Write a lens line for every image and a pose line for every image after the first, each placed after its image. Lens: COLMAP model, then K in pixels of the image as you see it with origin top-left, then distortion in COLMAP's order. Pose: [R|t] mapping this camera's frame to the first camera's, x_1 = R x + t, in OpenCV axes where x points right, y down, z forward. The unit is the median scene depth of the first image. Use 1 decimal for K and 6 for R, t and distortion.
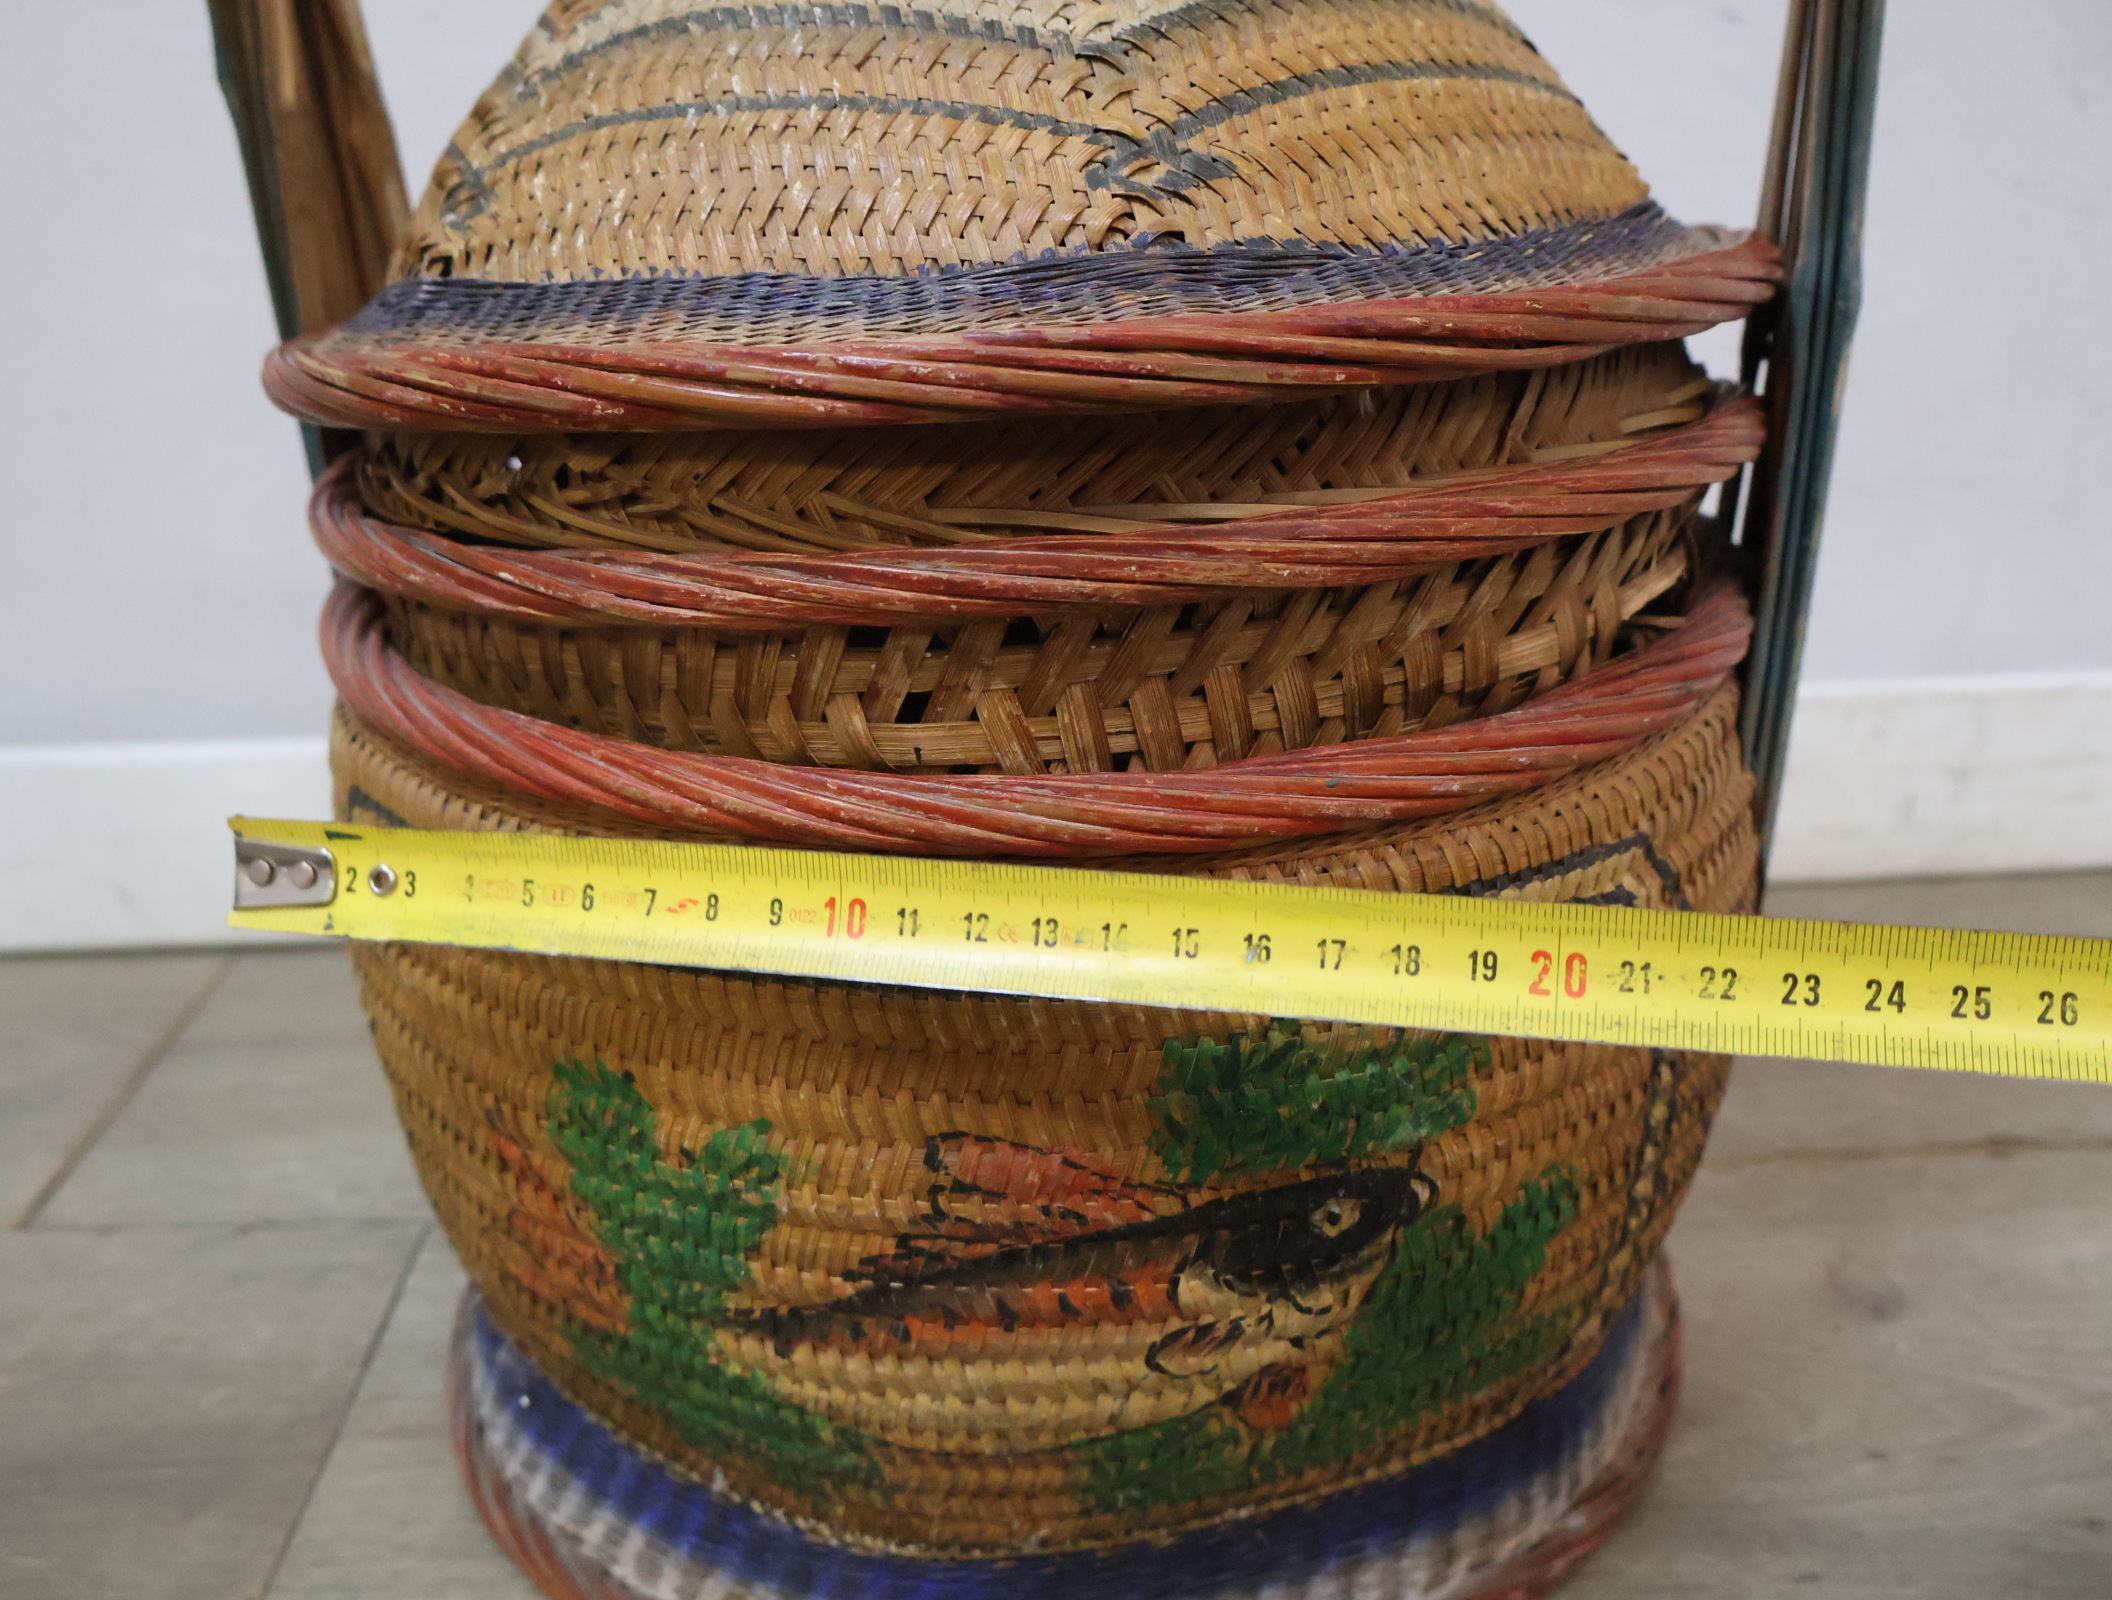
lens RADIAL K [[2019.2, 0, 1059.2], [0, 2019.2, 788.3], [0, 0, 1]] dist [0.014729, 0.000000]
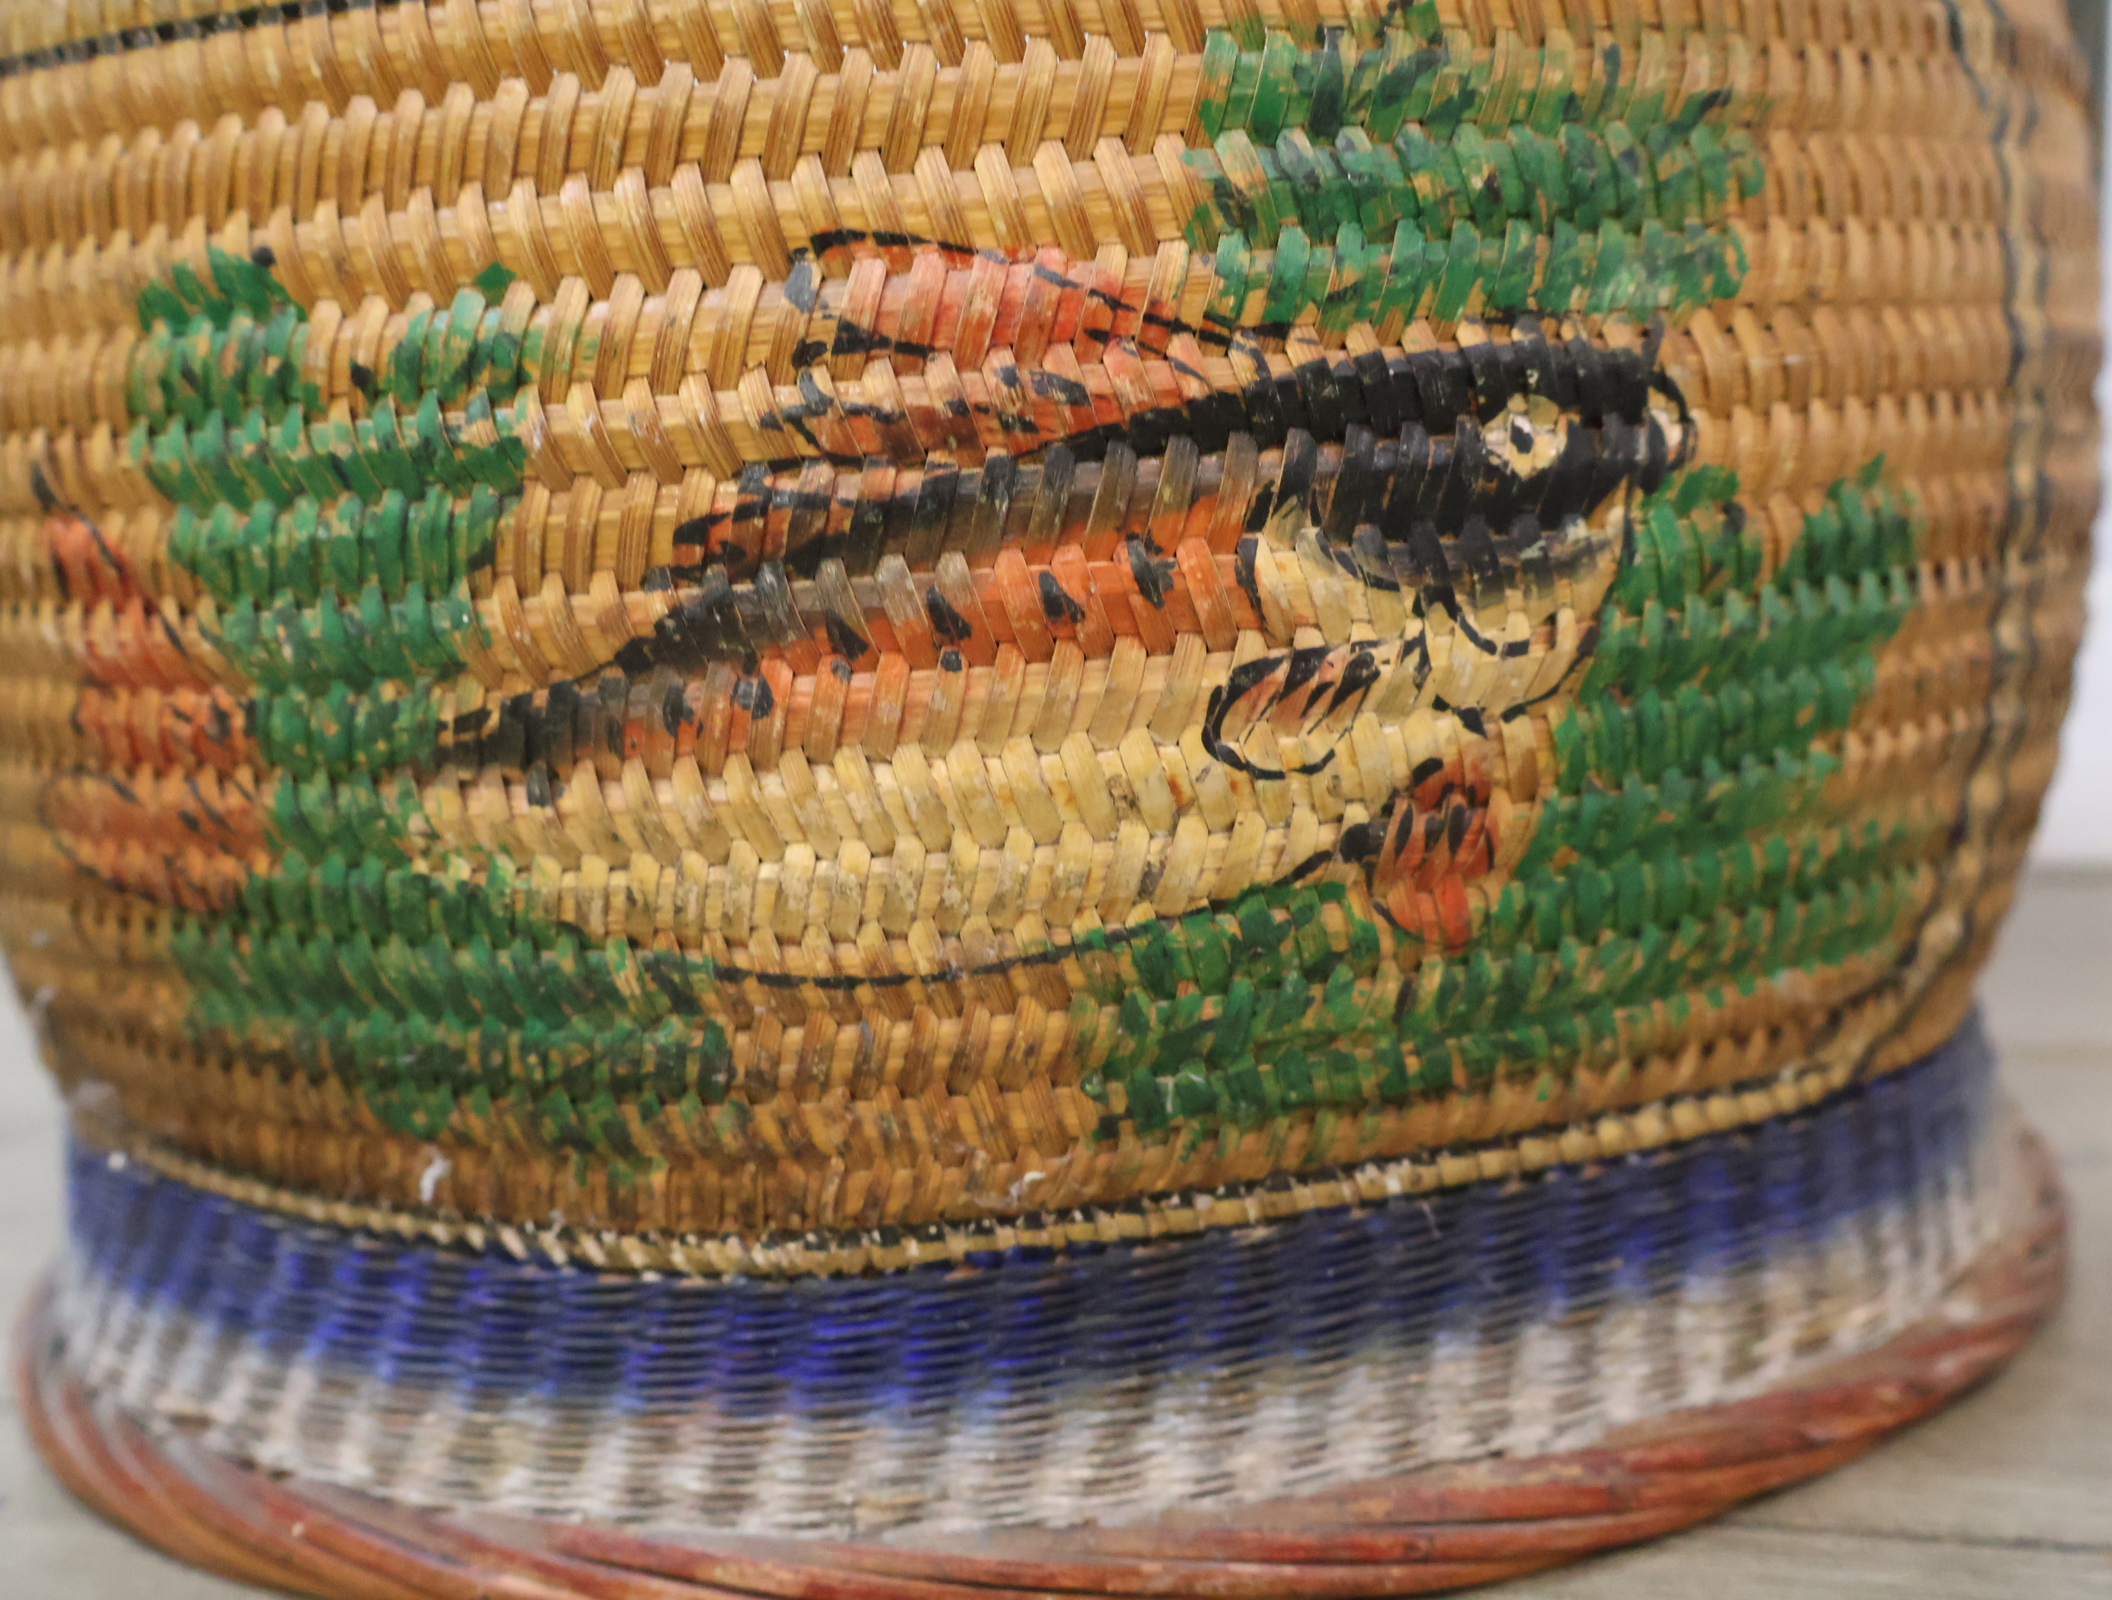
lens RADIAL K [[2381.1, 0, 1072.2], [0, 2381.1, 797.7], [0, 0, 1]] dist [0.014253, 0.000000]
pose [[0.998569, -0.042397, 0.032598, -0.014296], [0.049245, 0.966663, -0.251272, 0.449479], [-0.020858, 0.252518, 0.967367, 0.371150]]
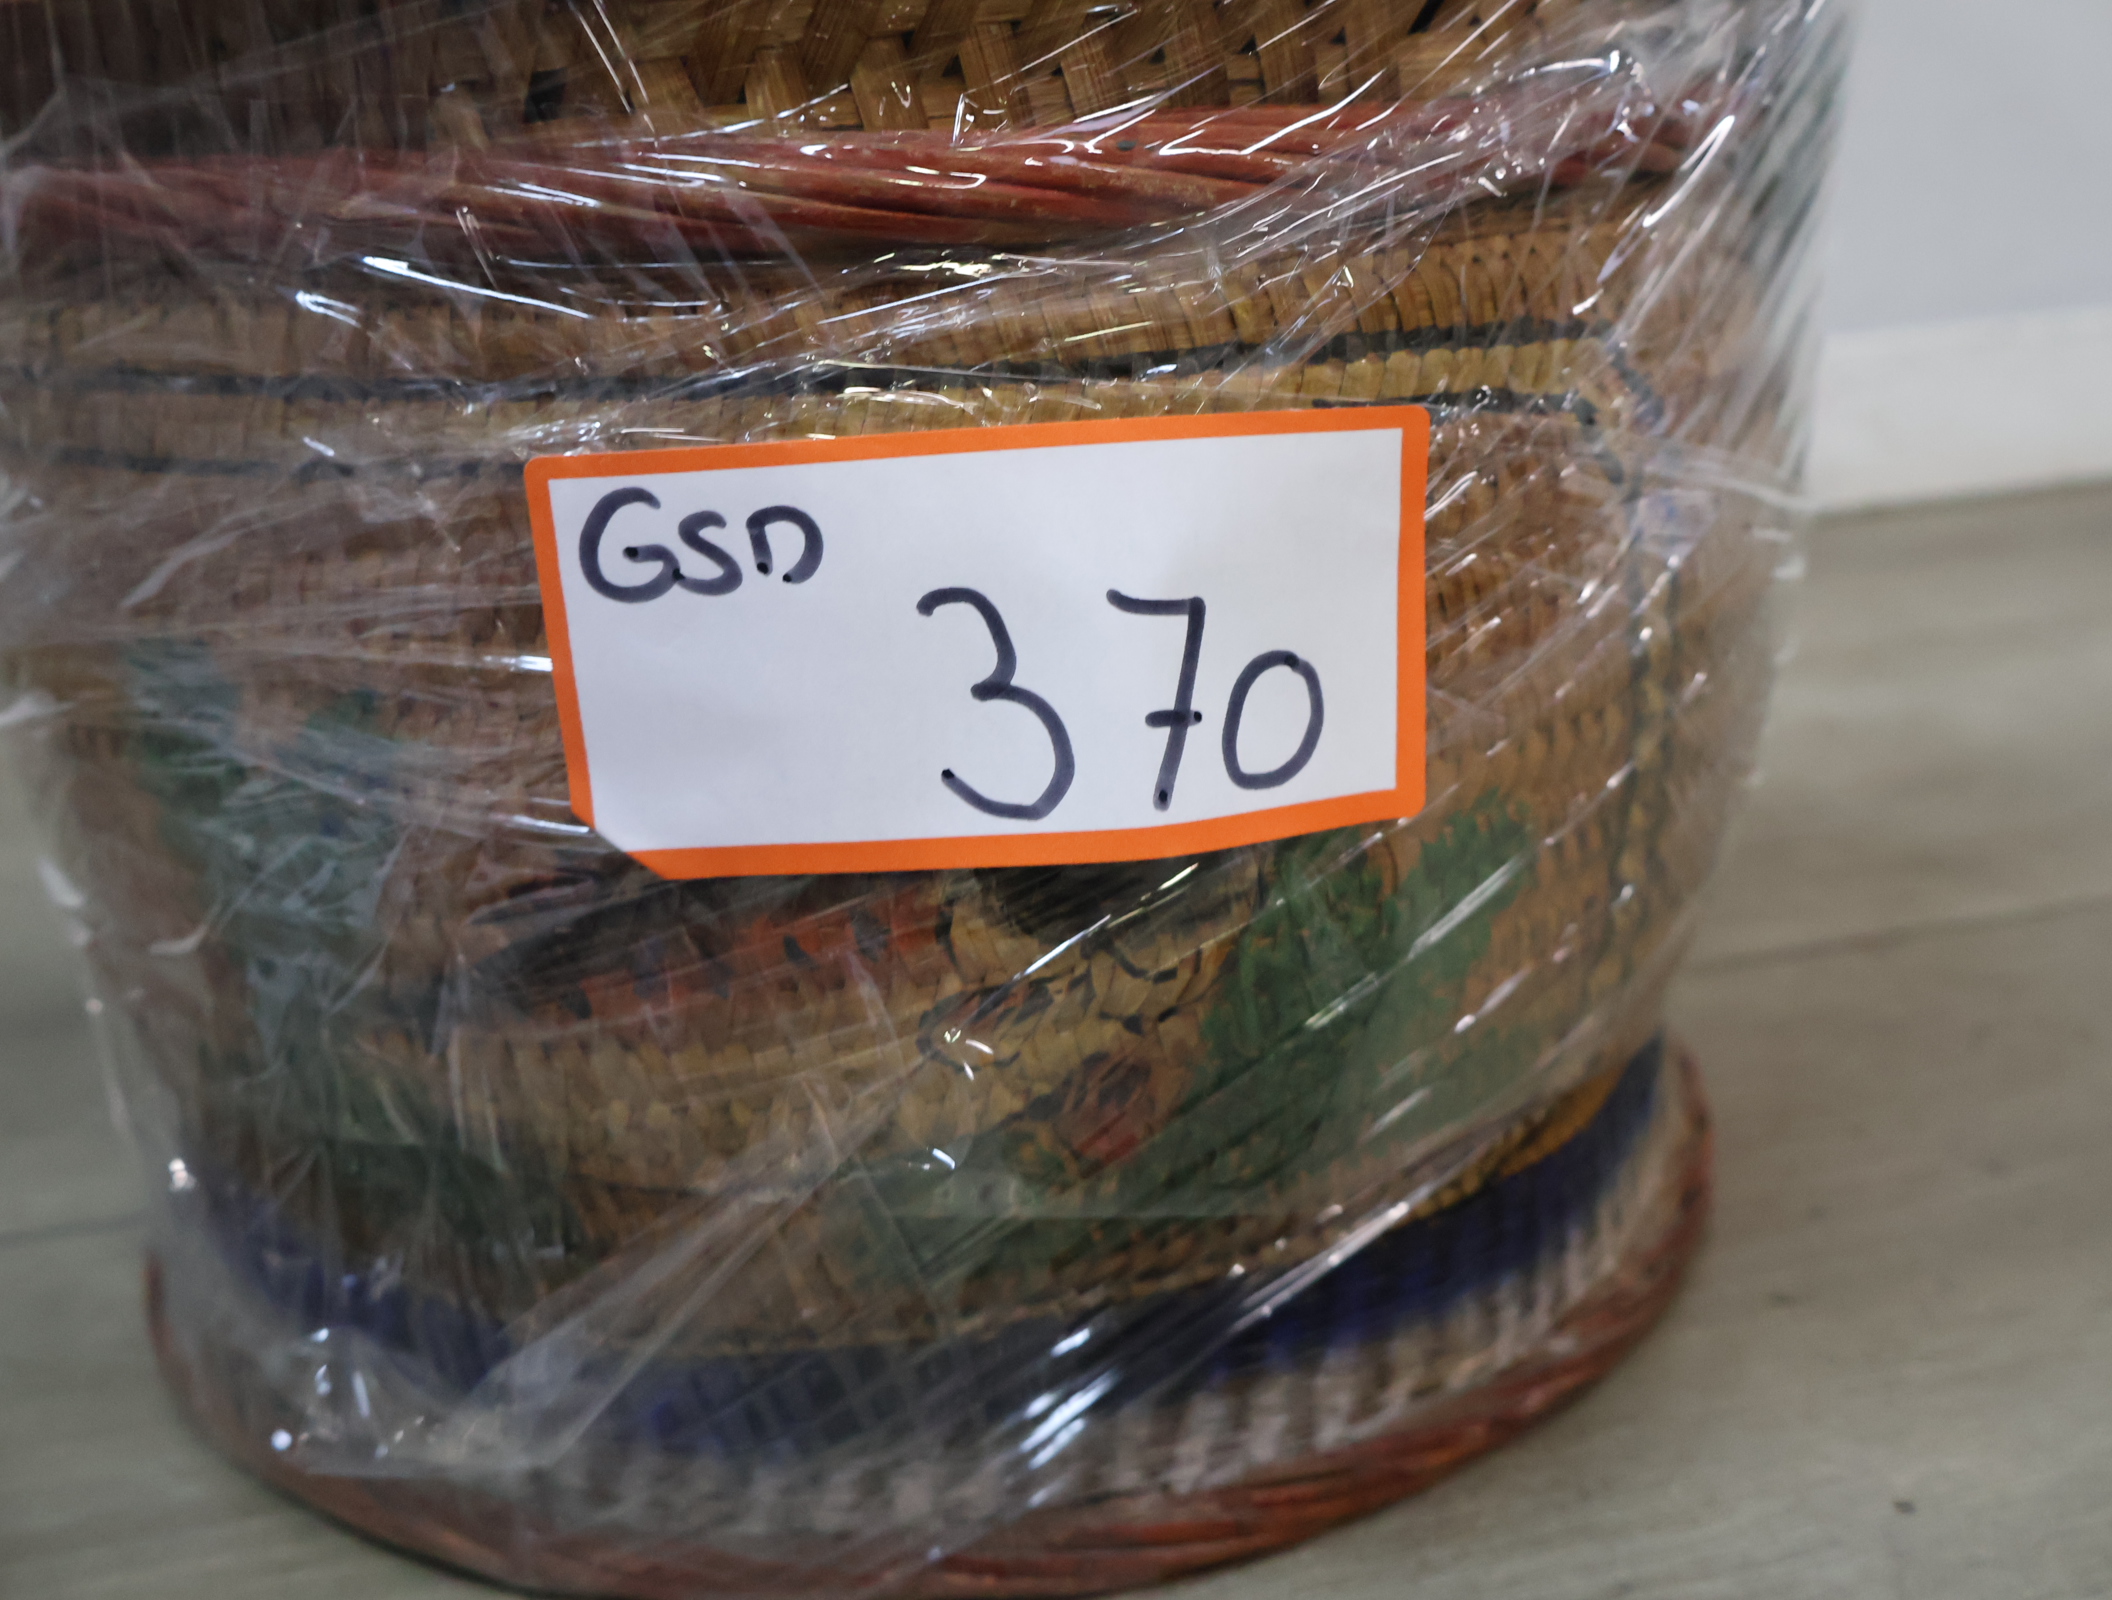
lens RADIAL K [[2019.2, 0, 995.3], [0, 2019.2, 763.0], [0, 0, 1]] dist [0.014729, 0.000000]
pose [[0.997724, -0.014985, -0.065752, 0.116733], [0.012024, 0.998906, -0.045199, 0.211042], [0.066357, 0.044306, 0.996812, 0.271780]]
